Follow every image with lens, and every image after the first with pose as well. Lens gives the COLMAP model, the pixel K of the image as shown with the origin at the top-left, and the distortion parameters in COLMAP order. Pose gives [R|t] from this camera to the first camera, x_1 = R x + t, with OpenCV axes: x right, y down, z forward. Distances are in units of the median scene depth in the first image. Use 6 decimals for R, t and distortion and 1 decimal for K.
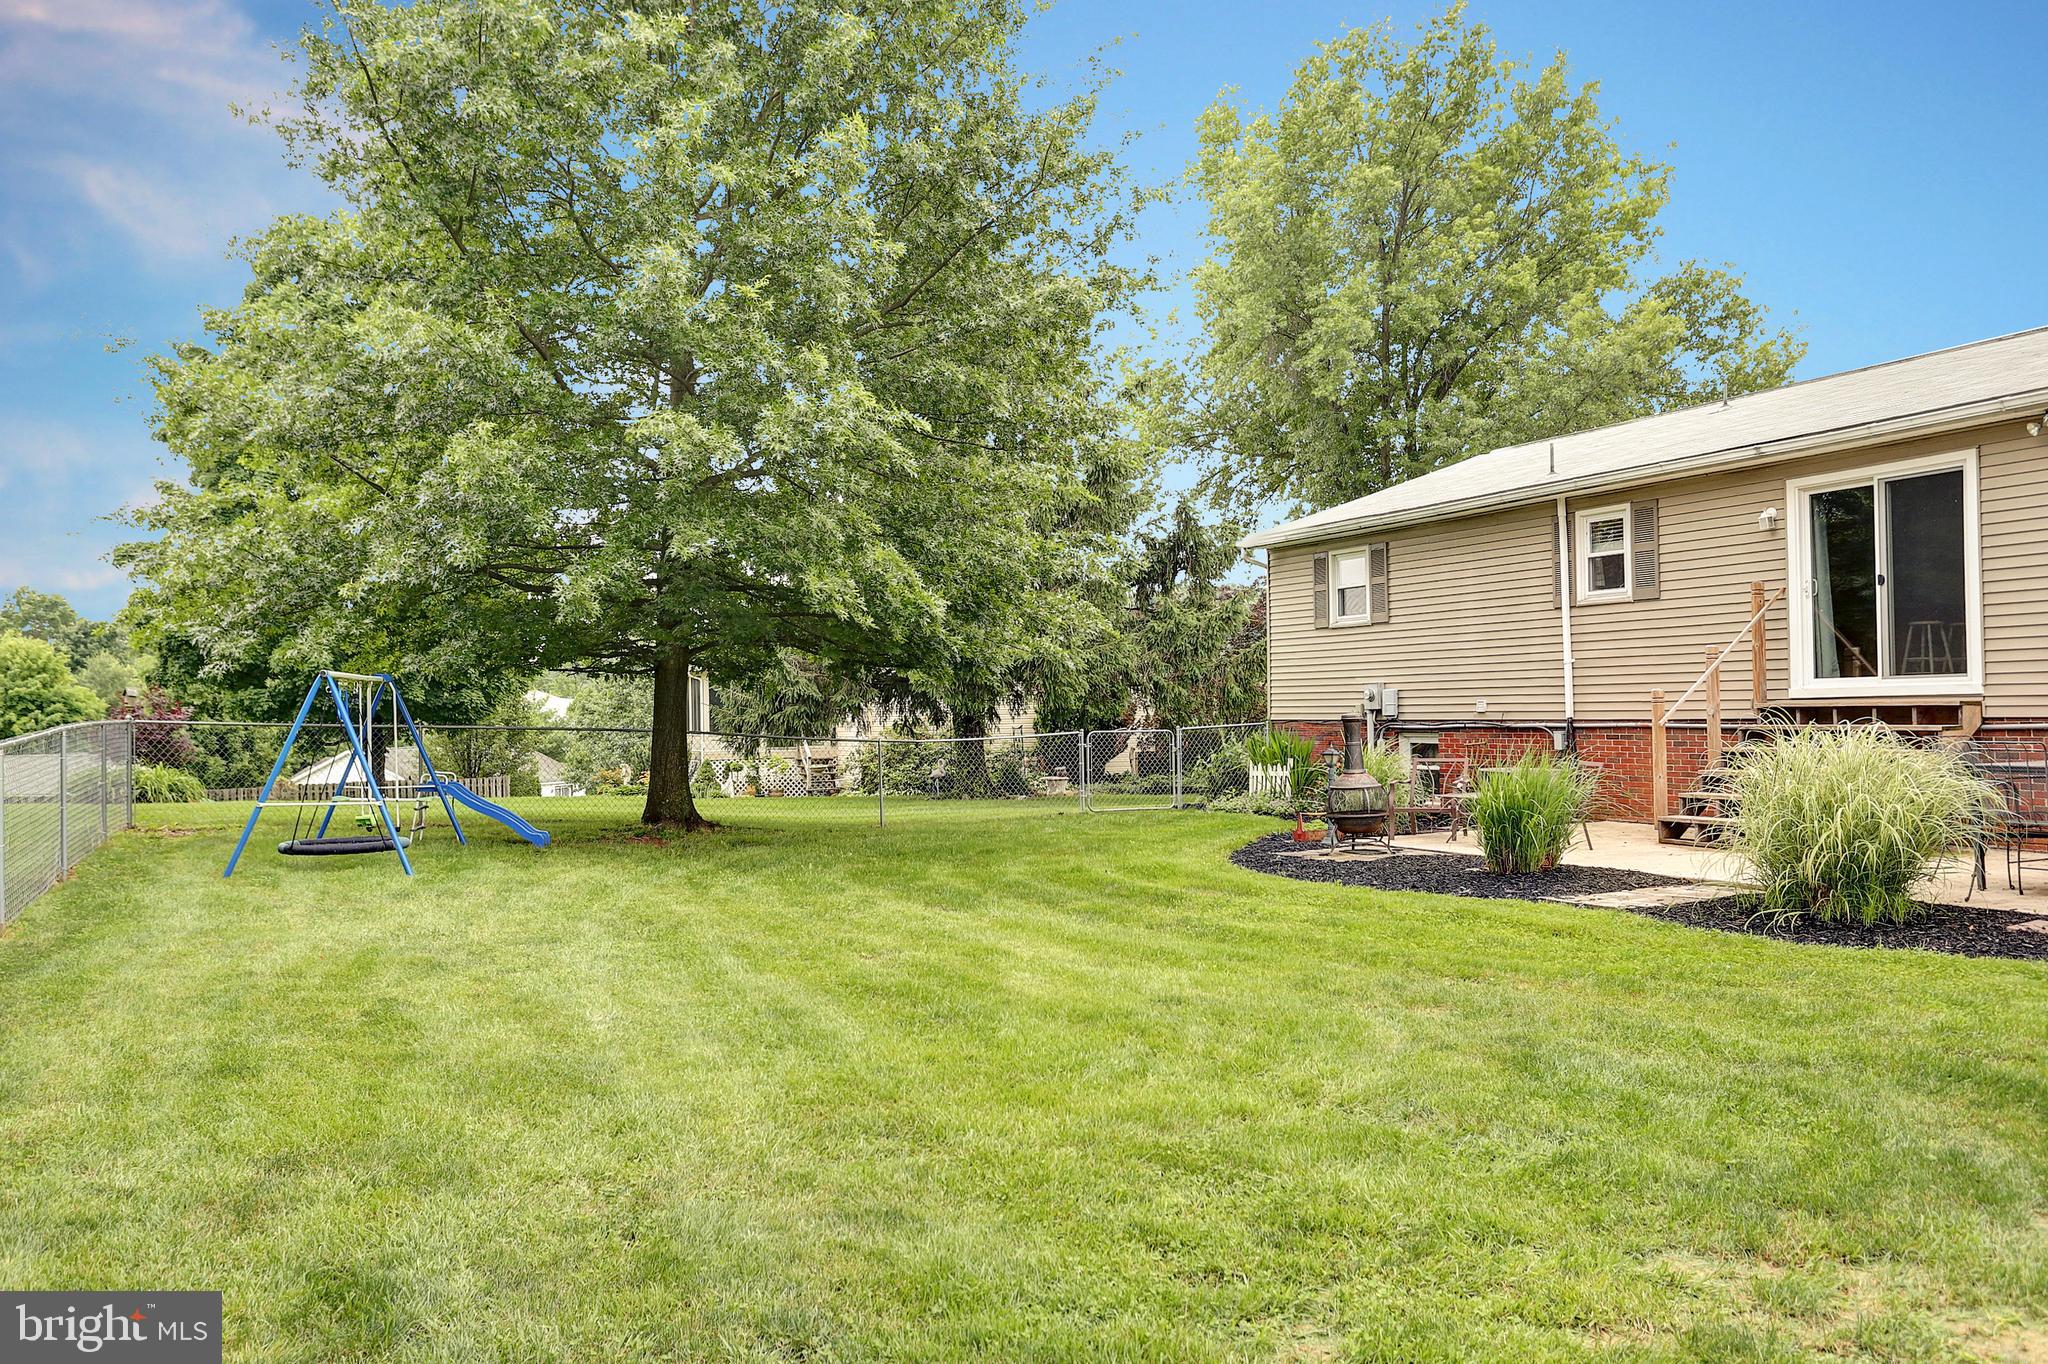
lens RADIAL K [[1893.9, 0, 1024.0], [0, 1893.9, 682.0], [0, 0, 1]] dist [0.051512, -0.003305]
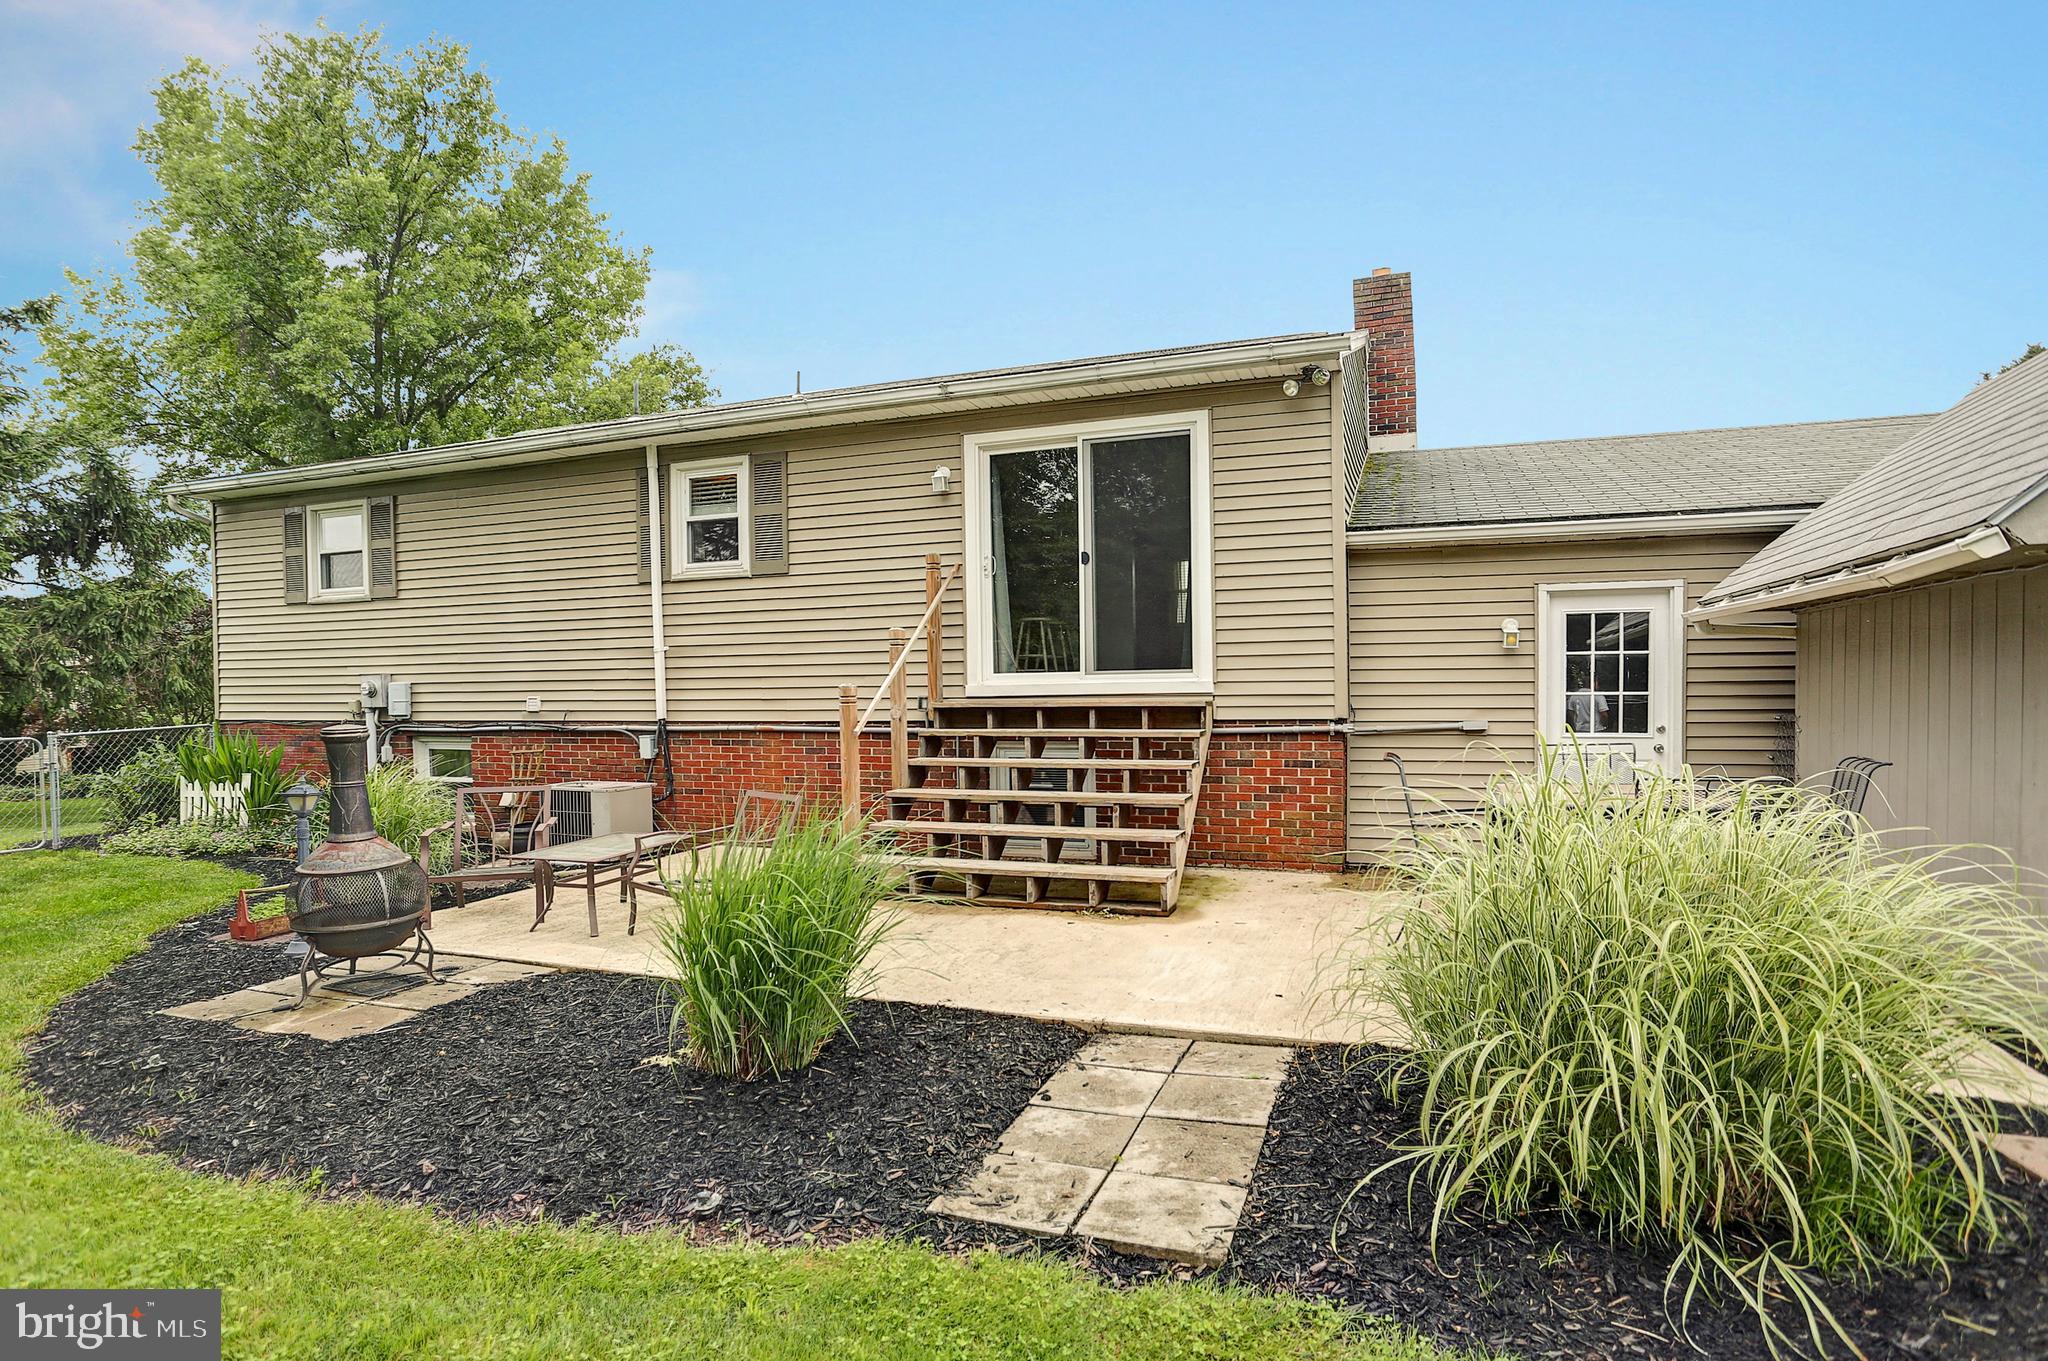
lens RADIAL K [[878.3, 0, 977.5], [0, 878.3, 706.5], [0, 0, 1]] dist [-0.050619, 0.018278]
pose [[0.689904, -0.011788, 0.723805, 0.110917], [-0.009675, 0.999628, 0.025502, 0.002714], [-0.723837, -0.024597, 0.689533, 0.646624]]
